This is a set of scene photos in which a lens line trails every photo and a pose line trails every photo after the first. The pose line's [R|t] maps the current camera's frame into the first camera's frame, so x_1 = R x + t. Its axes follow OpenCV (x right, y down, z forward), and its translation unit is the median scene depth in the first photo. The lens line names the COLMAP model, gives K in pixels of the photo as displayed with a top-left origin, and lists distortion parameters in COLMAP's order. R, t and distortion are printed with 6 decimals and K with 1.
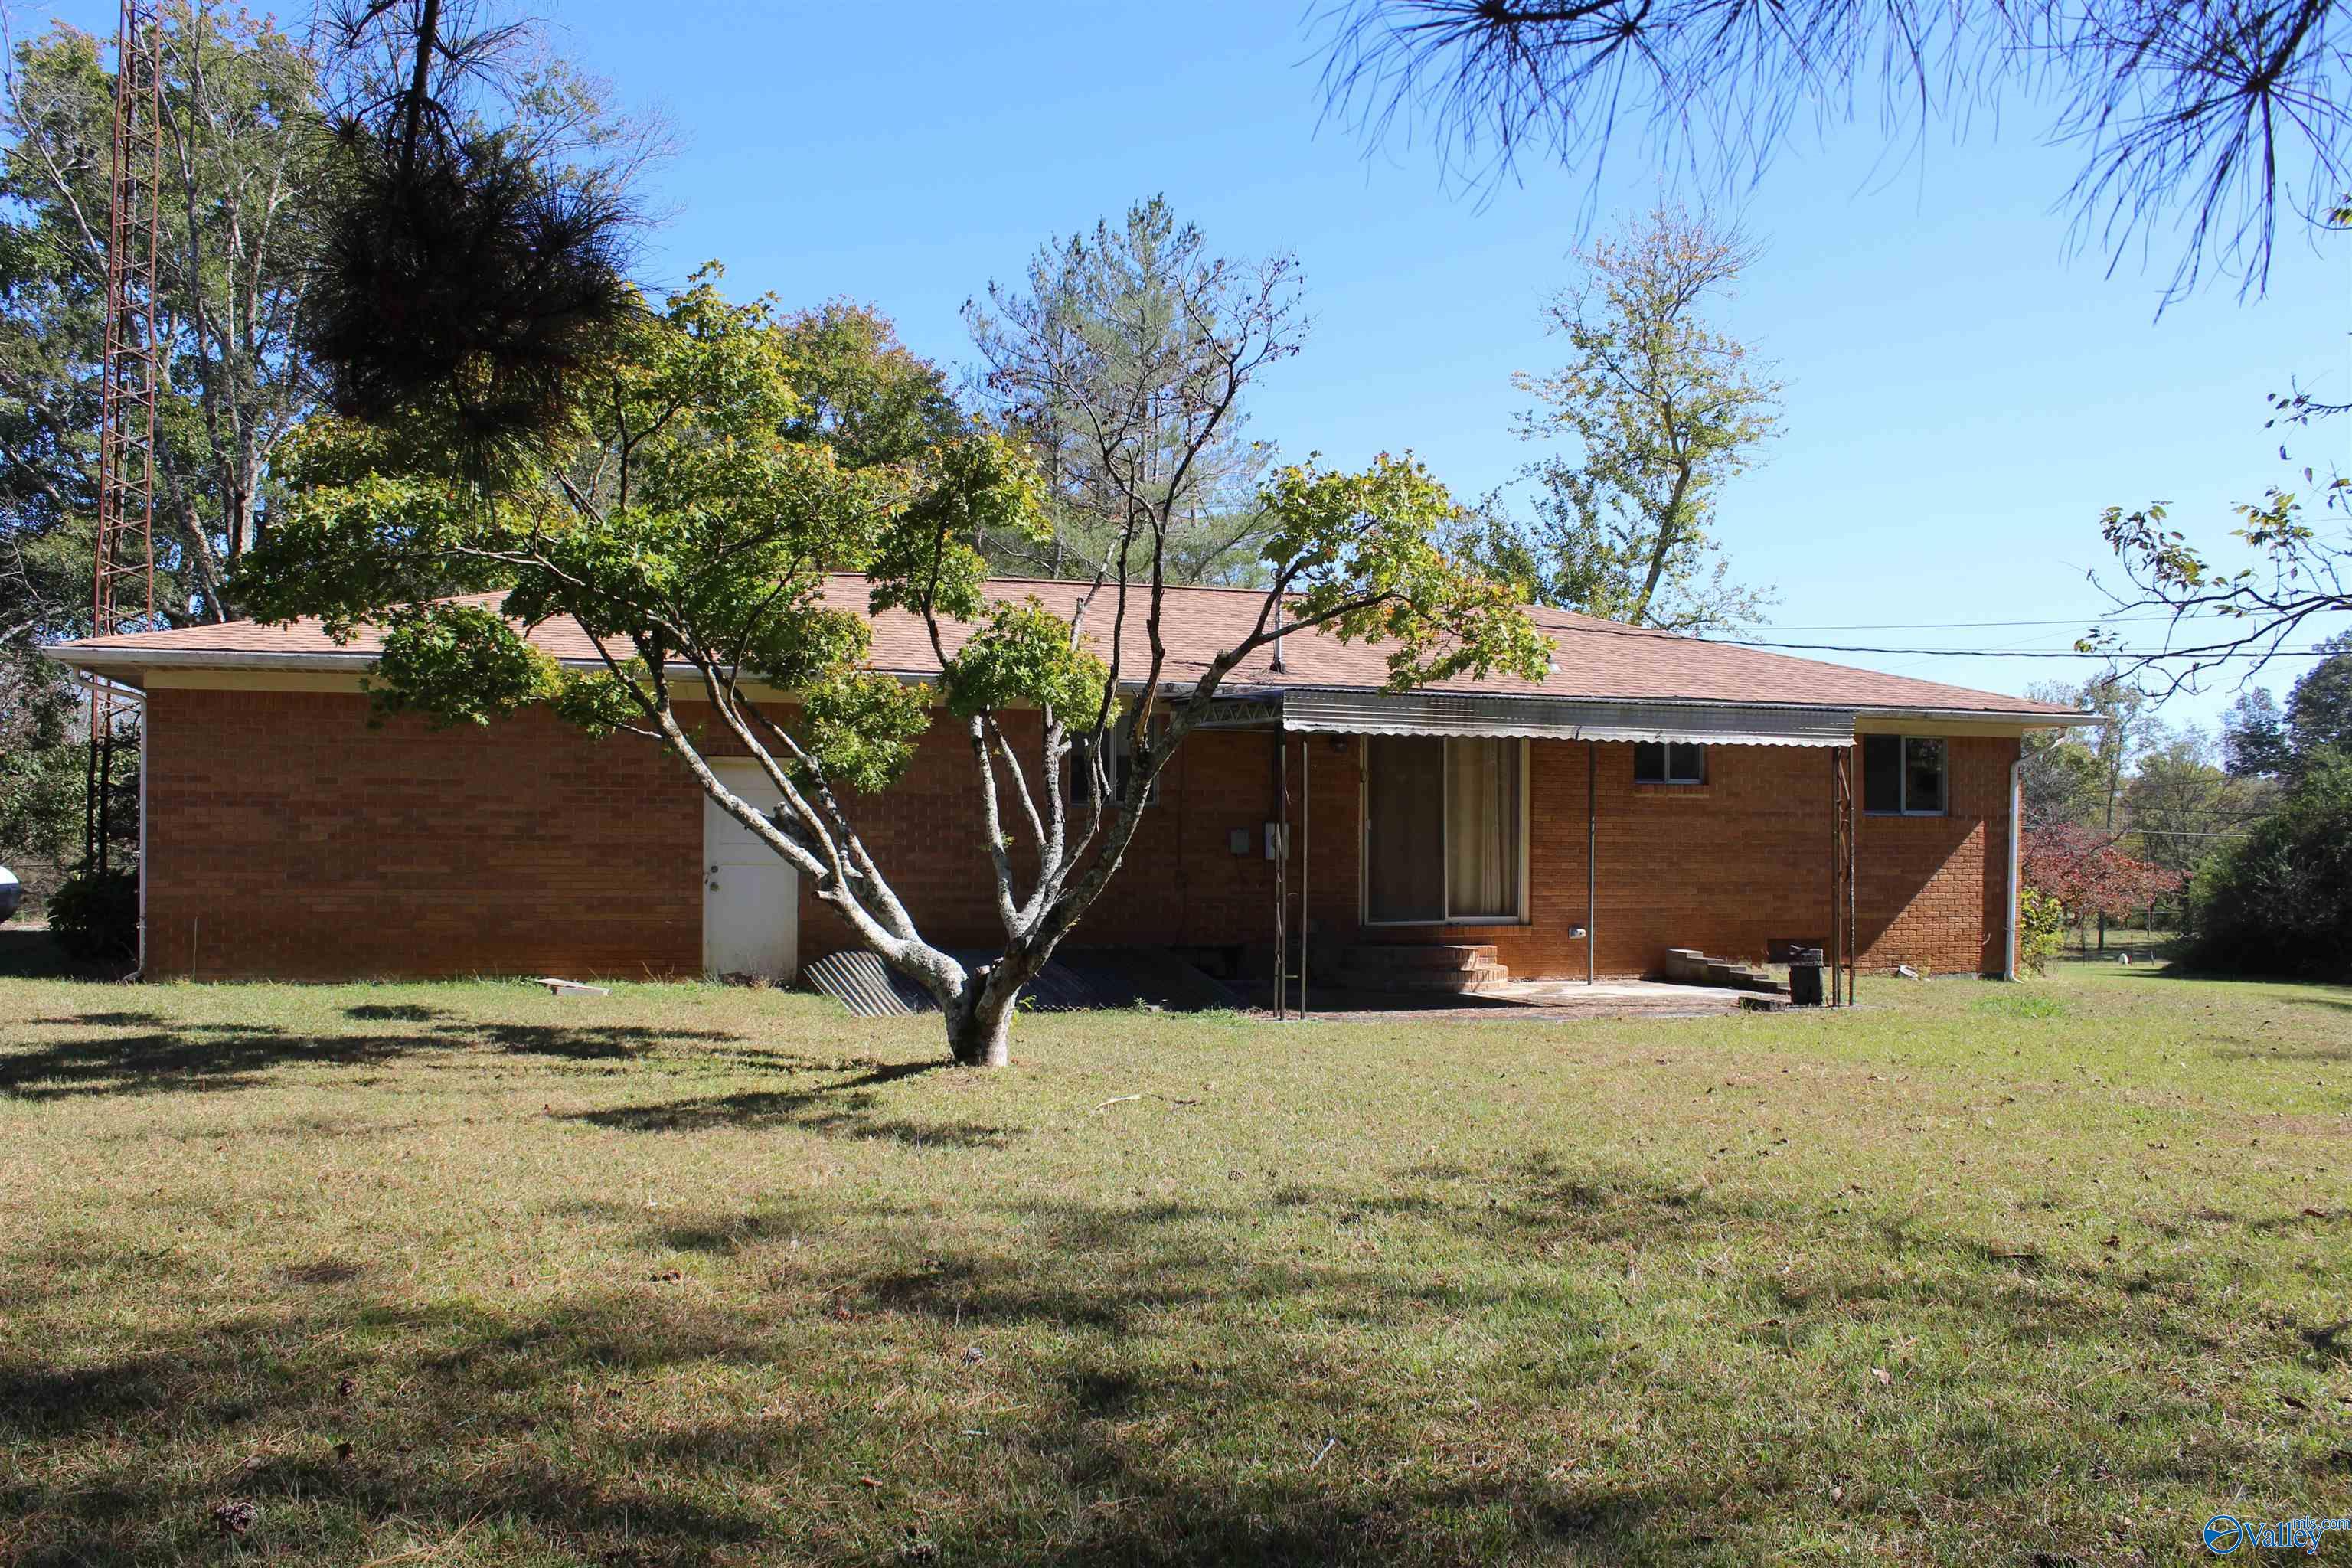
lens RADIAL K [[1943.7, 0, 1157.9], [0, 1943.7, 803.4], [0, 0, 1]] dist [-0.159531, 0.135304]
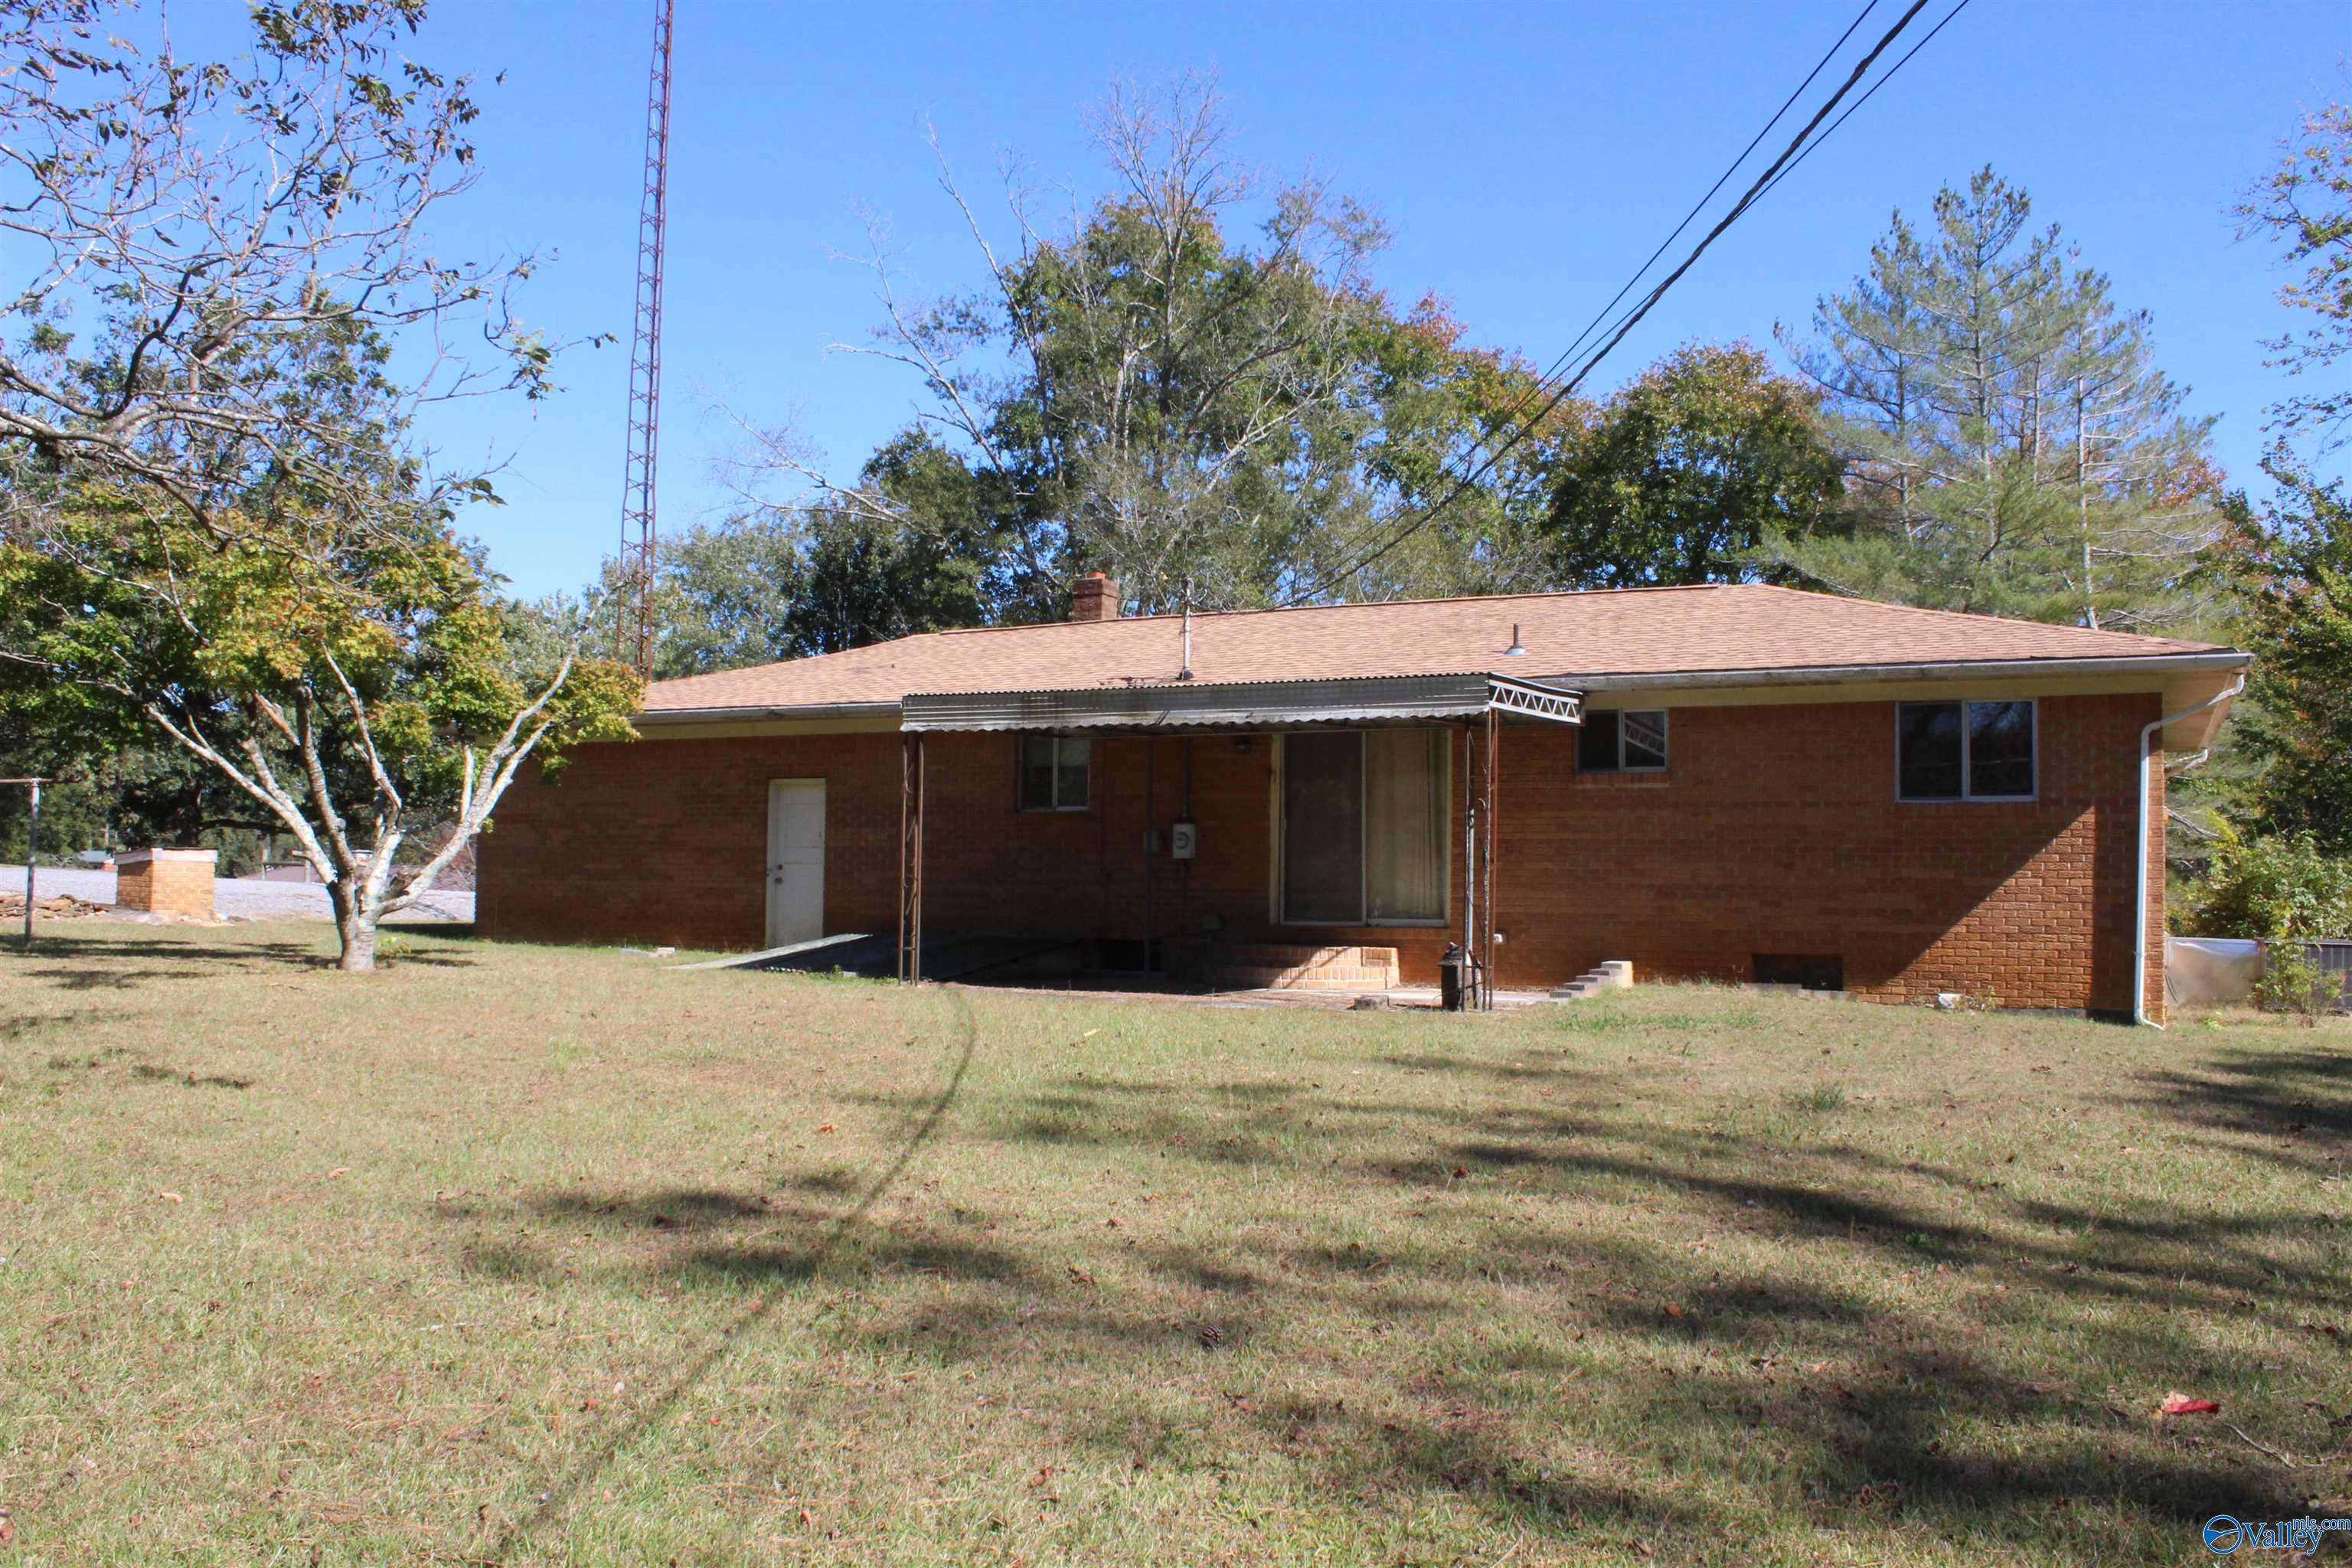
lens RADIAL K [[1943.7, 0, 1157.9], [0, 1943.7, 803.4], [0, 0, 1]] dist [-0.159531, 0.135304]
pose [[0.719029, -0.031441, -0.694268, 0.817349], [0.004155, 0.999153, -0.040944, 0.044020], [0.694967, 0.026555, 0.718551, 0.245521]]
